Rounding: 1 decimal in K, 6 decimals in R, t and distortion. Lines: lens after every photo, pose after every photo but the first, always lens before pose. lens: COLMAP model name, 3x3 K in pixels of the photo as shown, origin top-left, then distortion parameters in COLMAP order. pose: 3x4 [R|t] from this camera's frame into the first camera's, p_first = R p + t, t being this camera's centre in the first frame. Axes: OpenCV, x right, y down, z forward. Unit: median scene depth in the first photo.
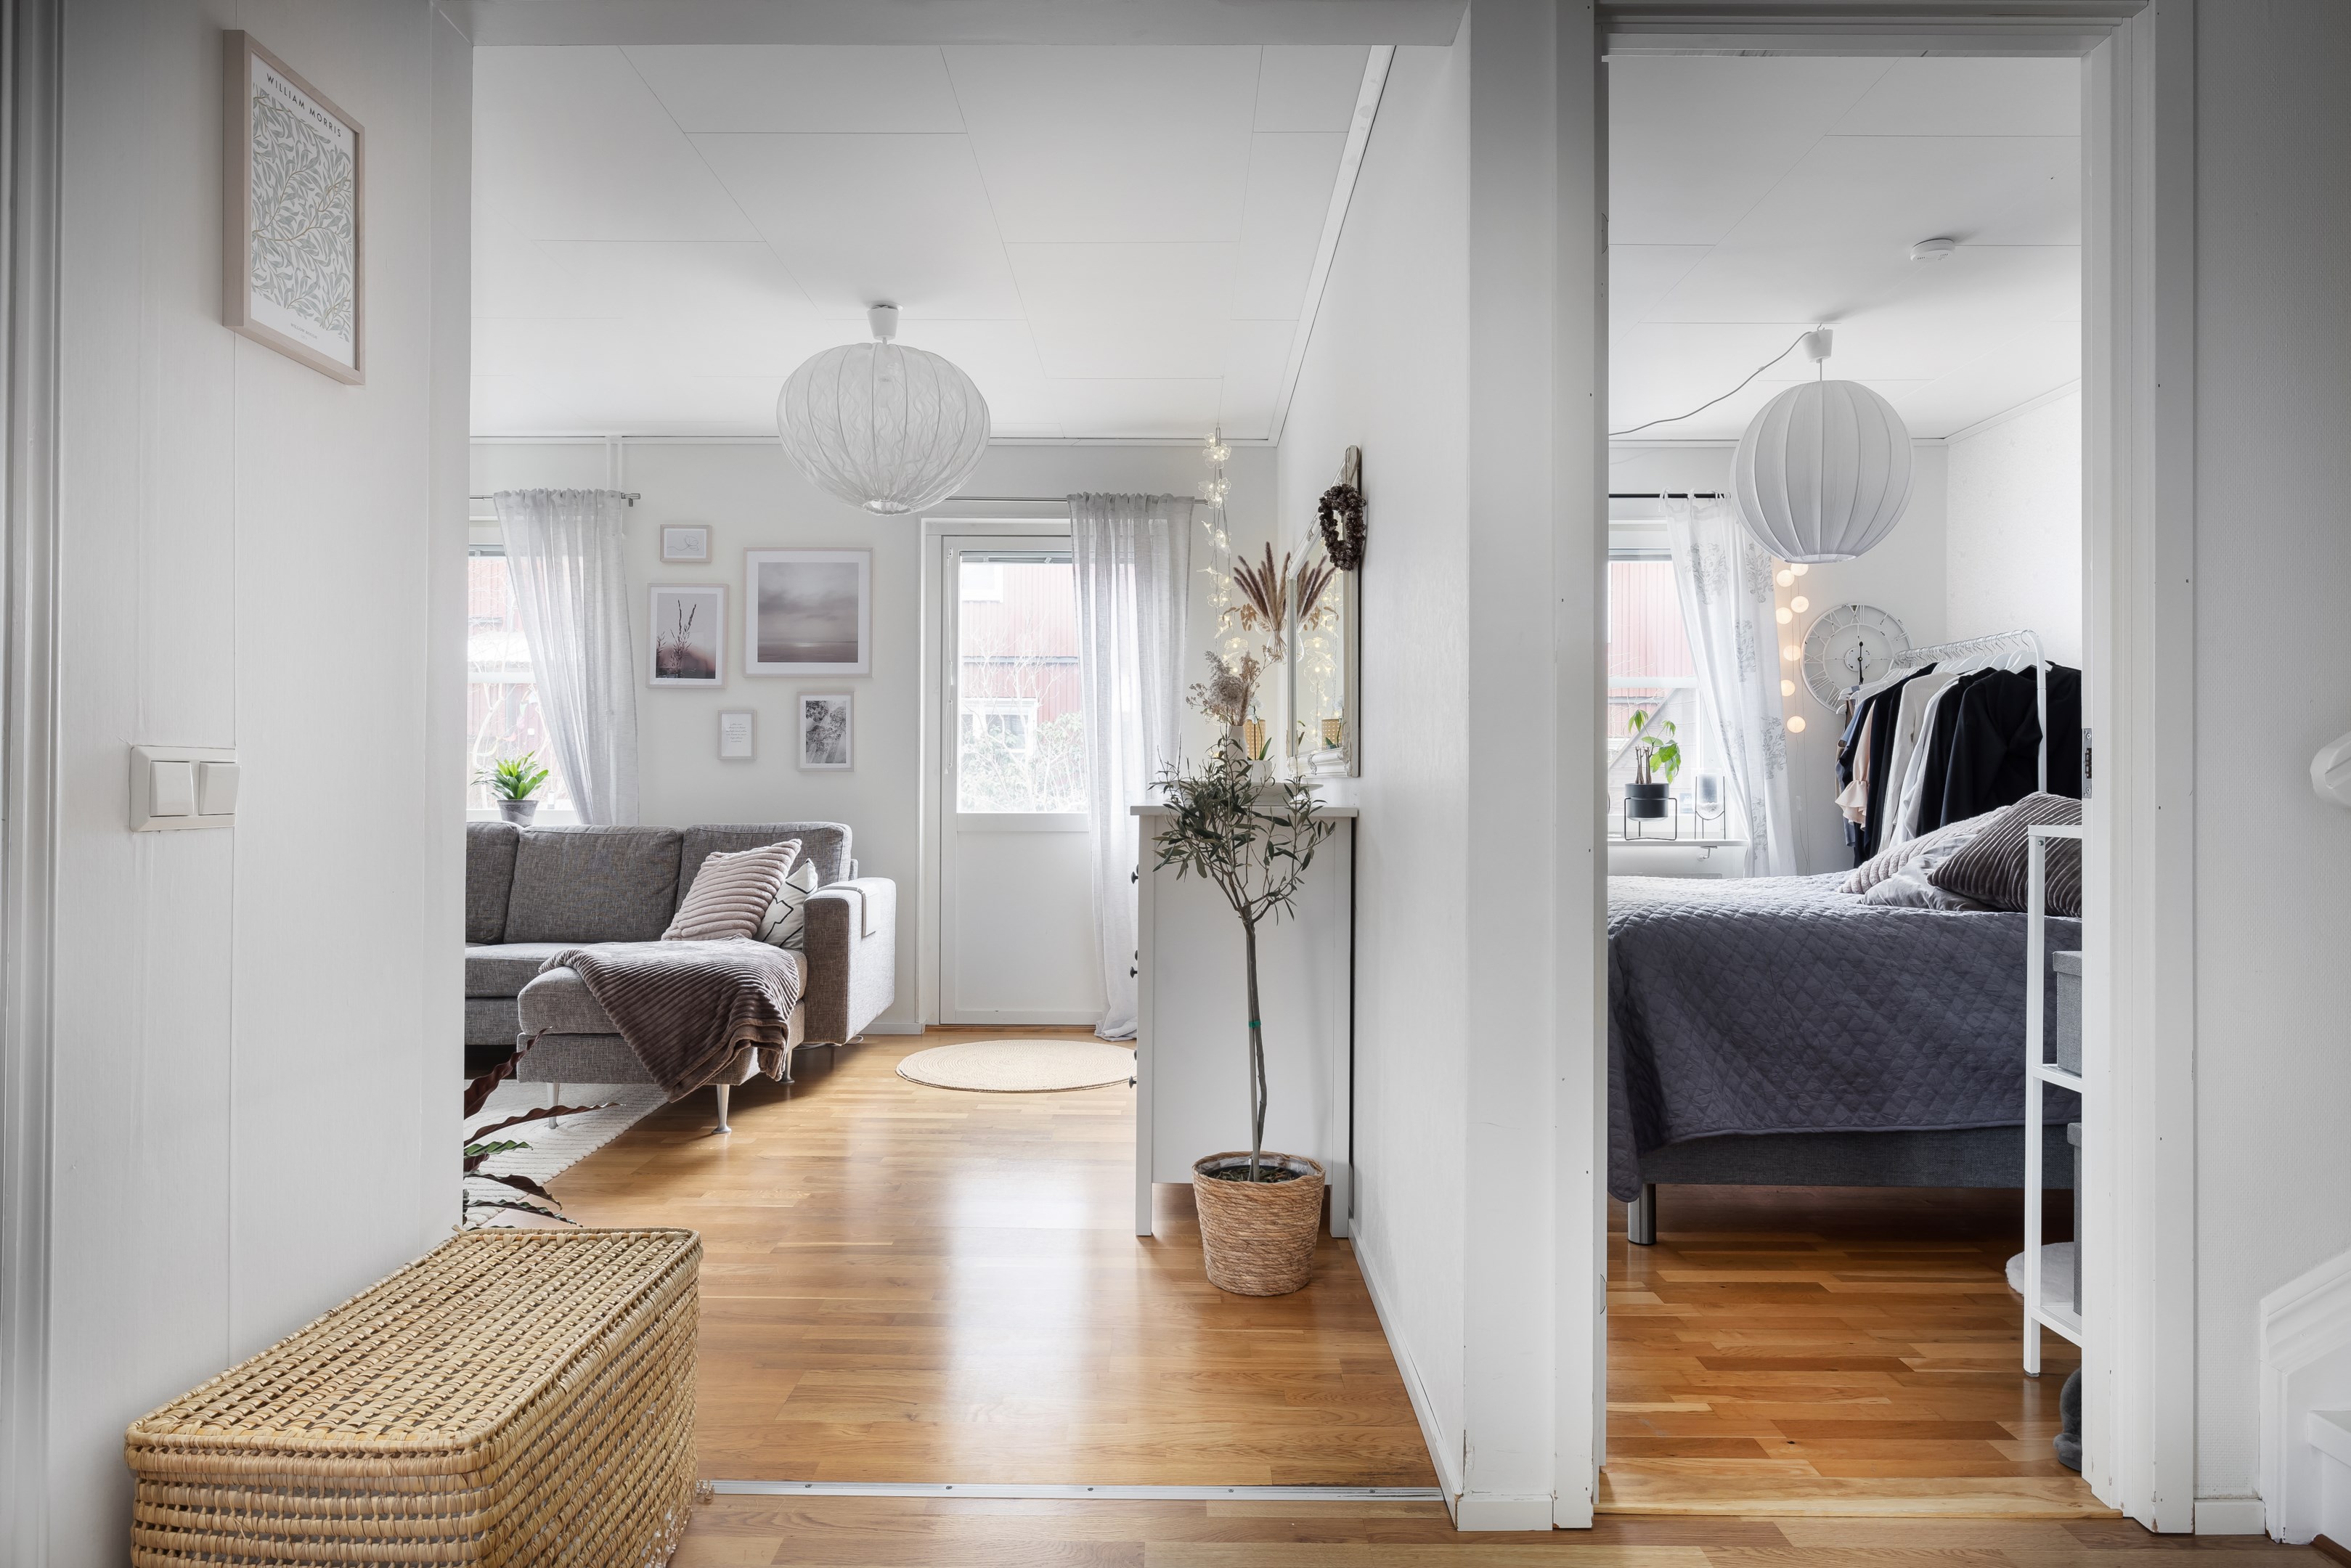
lens RADIAL K [[1377.0, 0, 1174.7], [0, 1377.0, 778.4], [0, 0, 1]] dist [-0.005035, 0.001317]
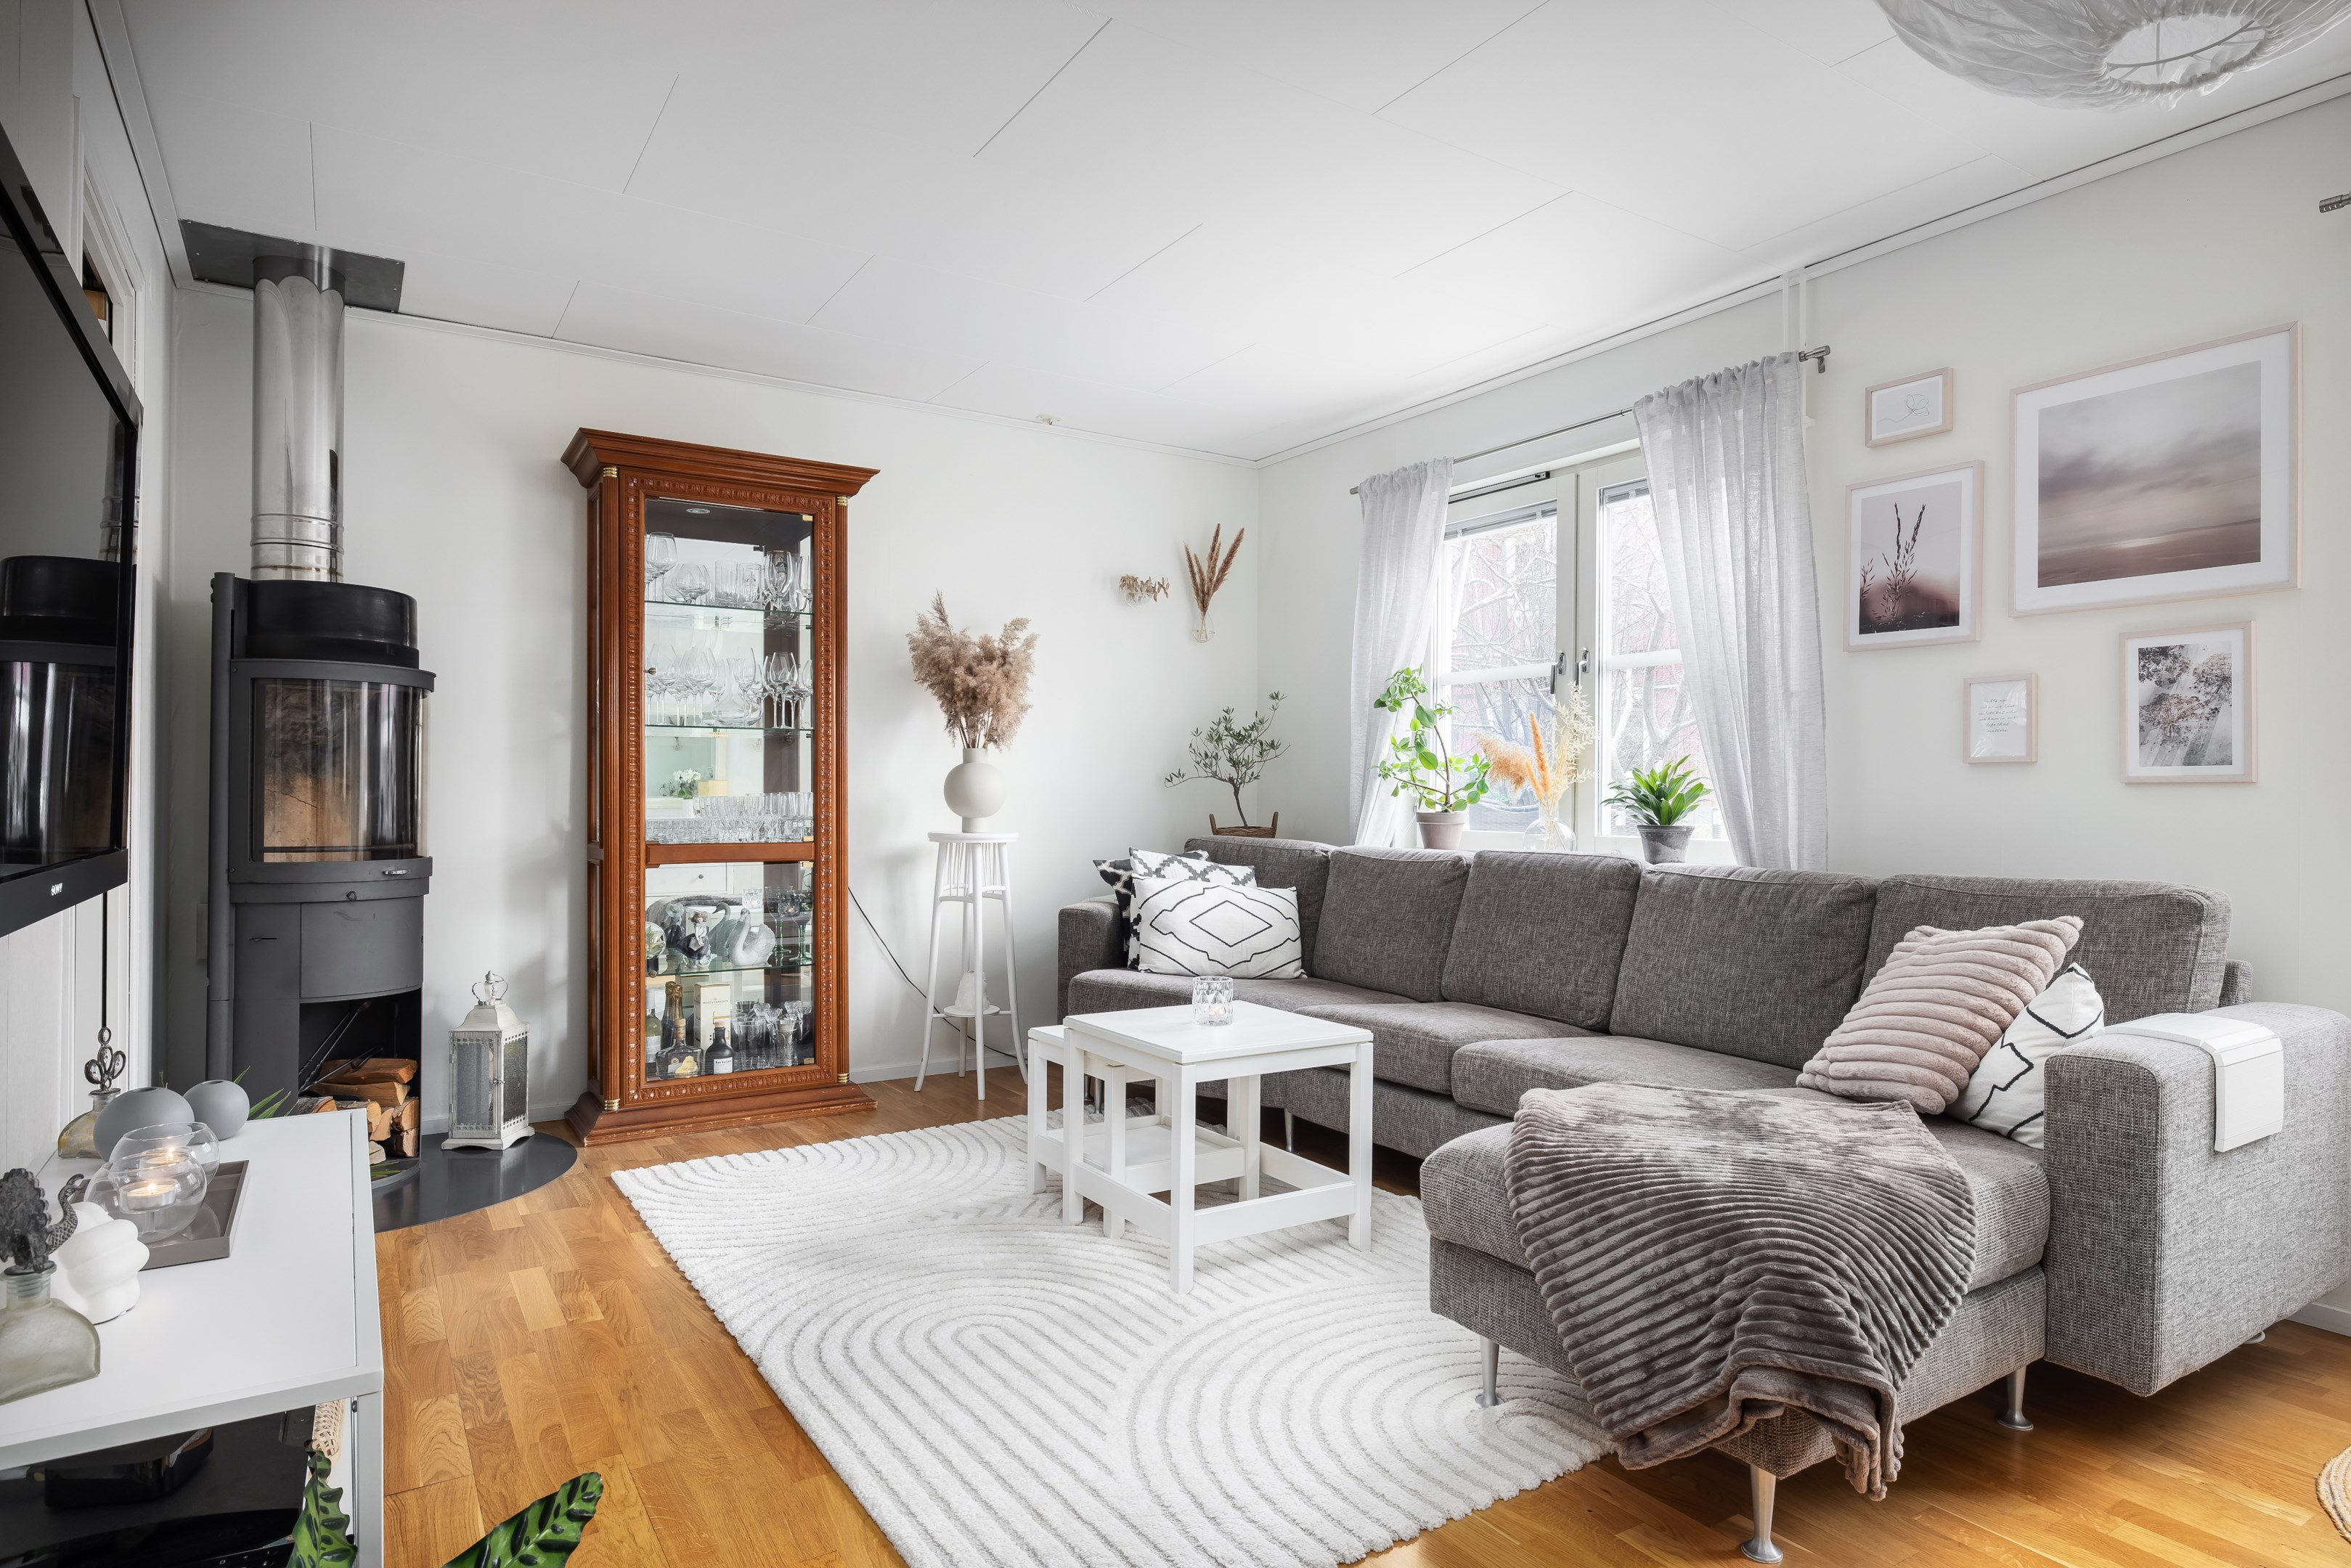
lens RADIAL K [[1309.0, 0, 1165.6], [0, 1309.0, 790.9], [0, 0, 1]] dist [-0.001187, 0.001542]
pose [[0.544565, -0.003431, -0.838712, -0.050589], [-0.003190, 0.999976, -0.006162, 0.002537], [0.838713, 0.006031, 0.544541, 0.416647]]
